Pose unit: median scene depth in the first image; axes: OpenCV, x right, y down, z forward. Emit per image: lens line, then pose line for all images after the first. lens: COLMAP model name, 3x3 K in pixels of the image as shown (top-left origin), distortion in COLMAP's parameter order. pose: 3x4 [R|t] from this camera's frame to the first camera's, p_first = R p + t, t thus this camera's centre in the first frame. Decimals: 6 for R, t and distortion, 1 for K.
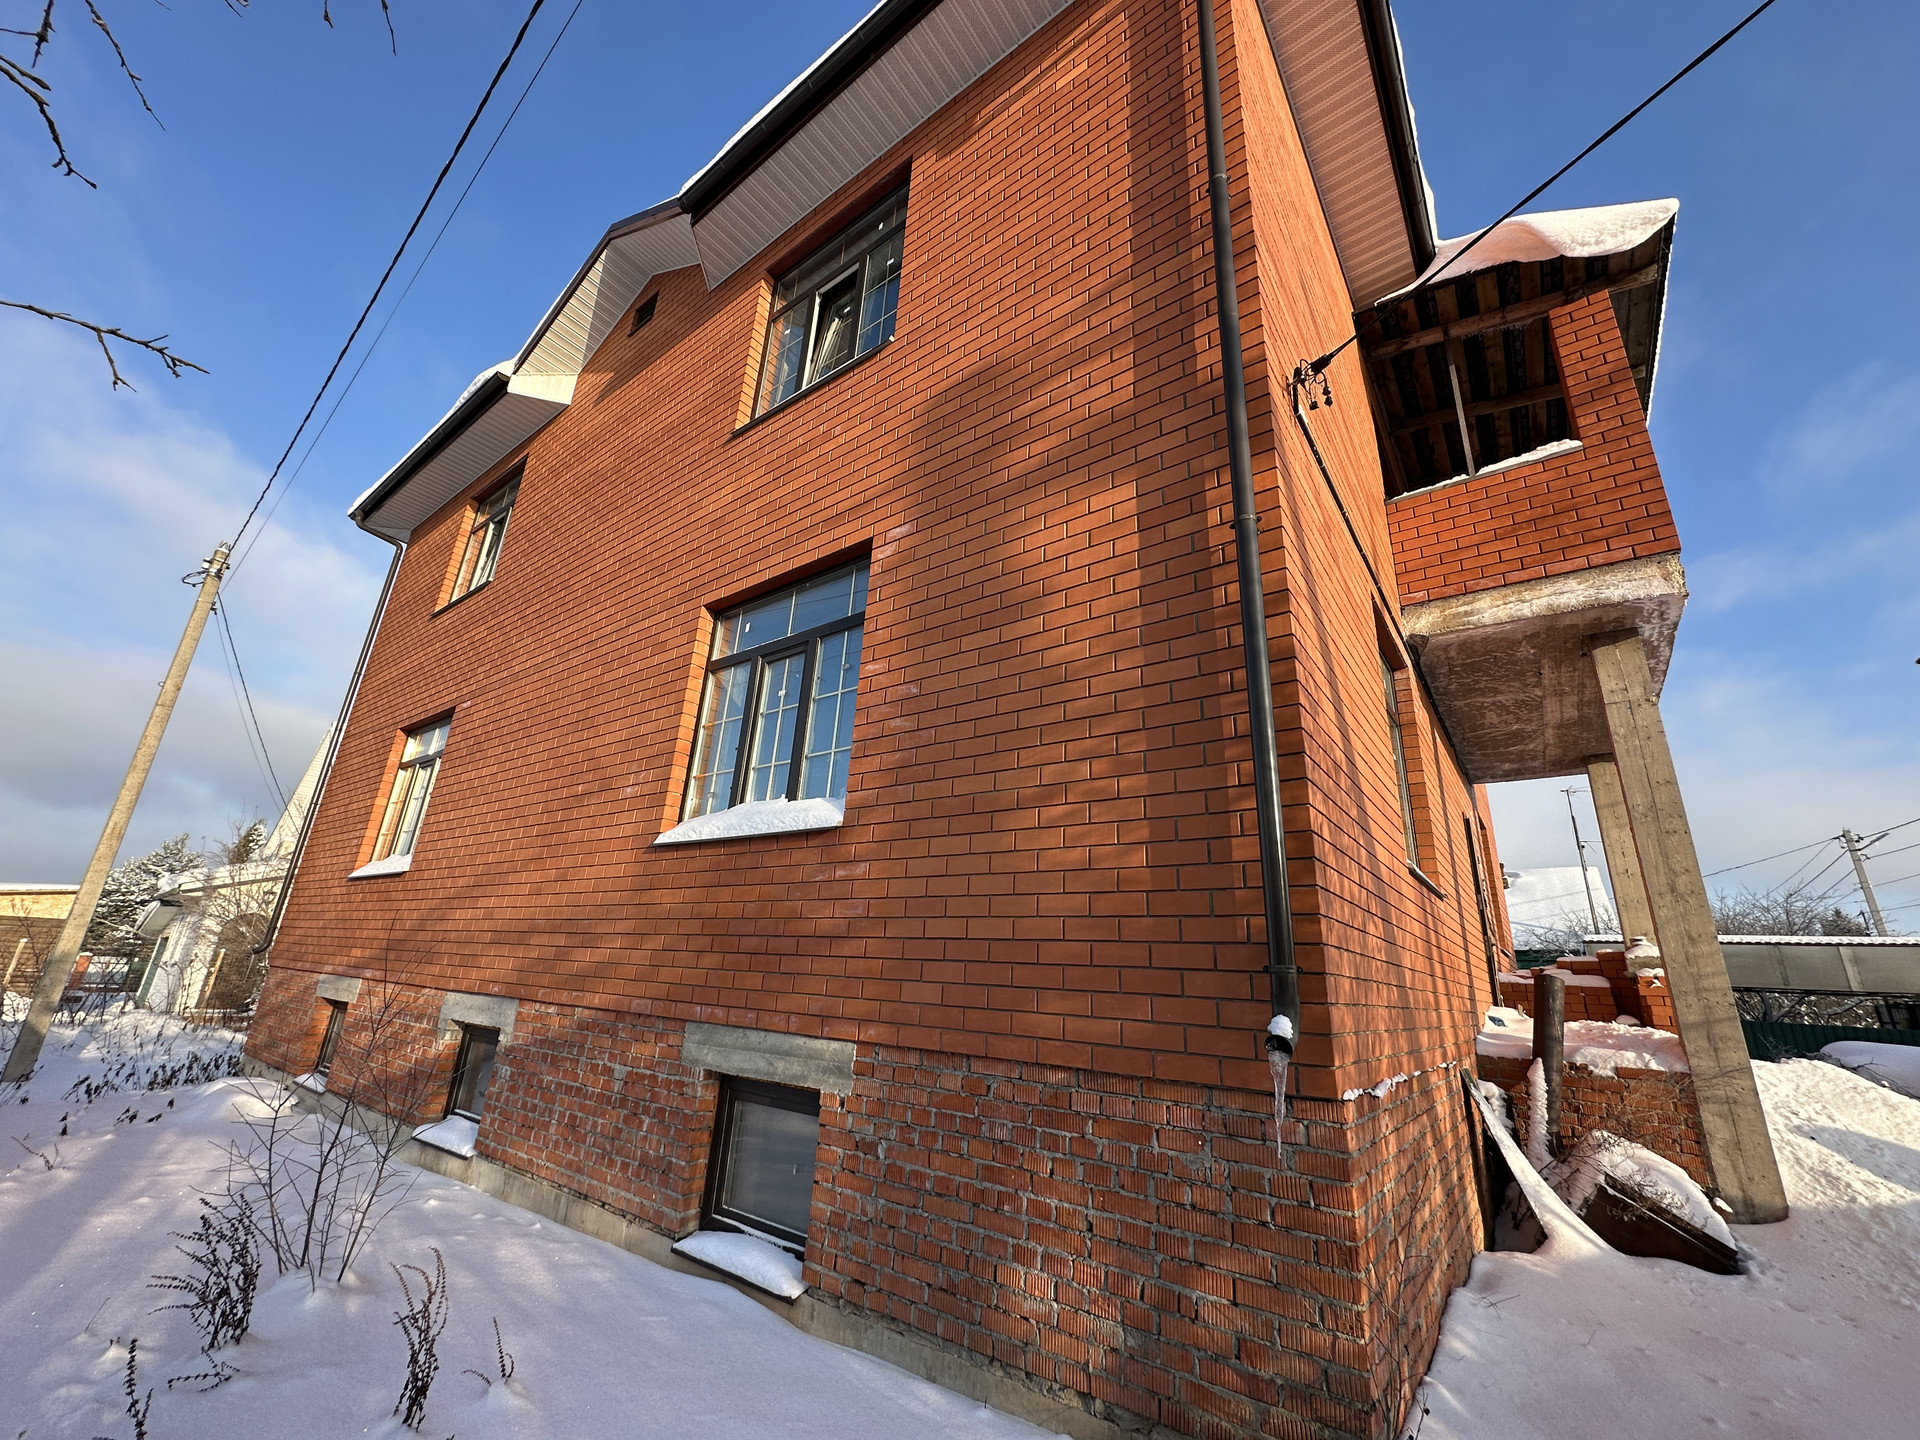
lens RADIAL K [[763.1, 0, 962.7], [0, 763.1, 719.7], [0, 0, 1]] dist [-0.001843, 0.000339]
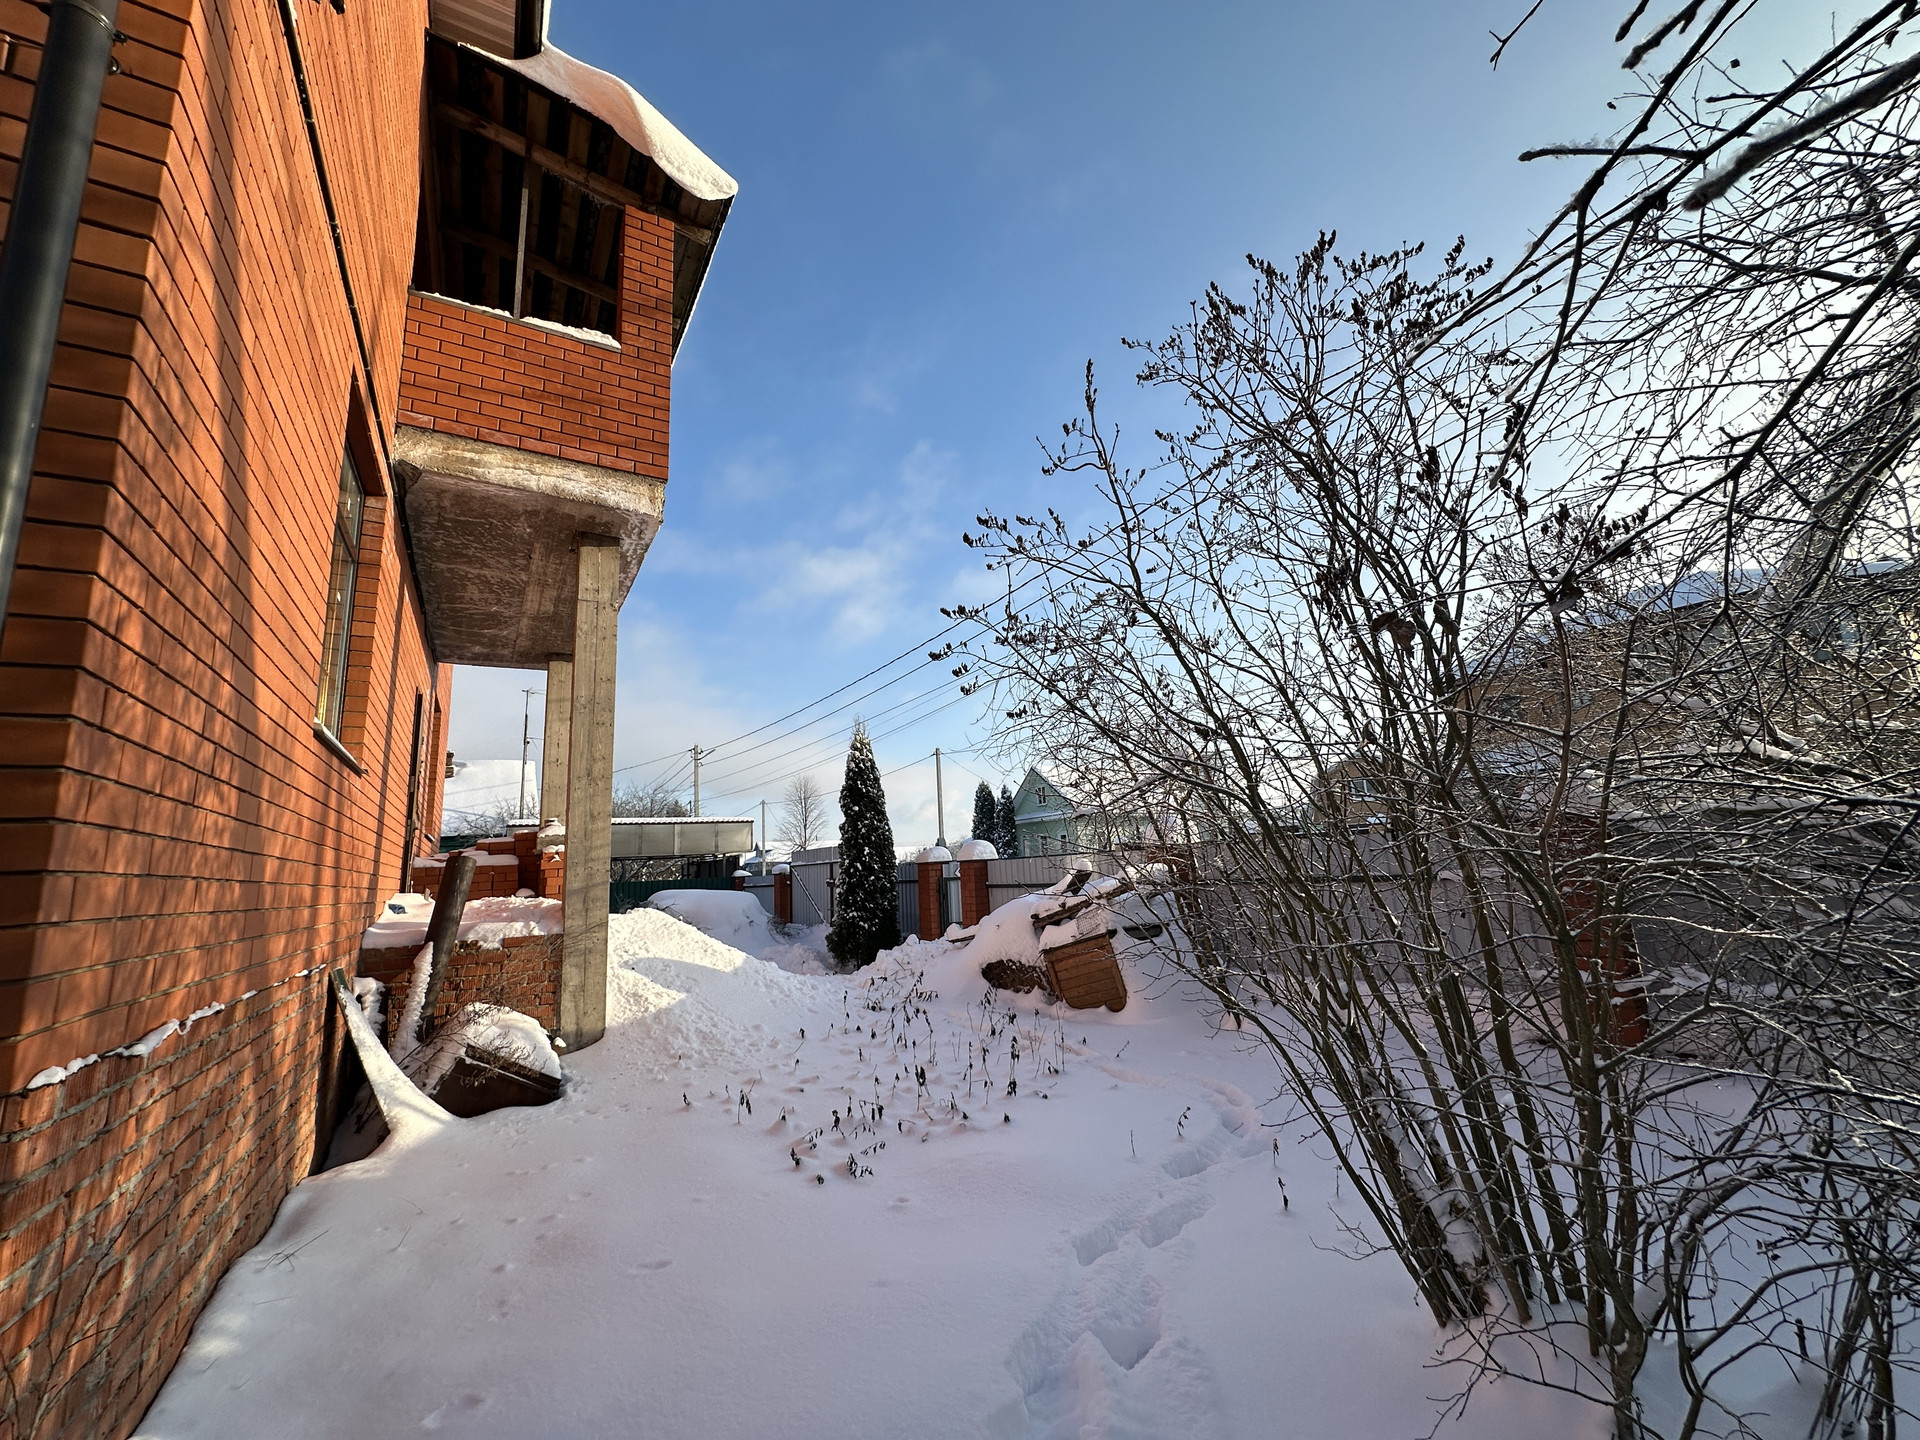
lens RADIAL K [[763.1, 0, 962.7], [0, 763.1, 719.7], [0, 0, 1]] dist [-0.001843, 0.000339]
pose [[0.365313, 0.103384, 0.925126, 0.093543], [-0.231477, 0.972687, -0.017294, 0.039081], [-0.901646, -0.207827, 0.379266, 0.103608]]
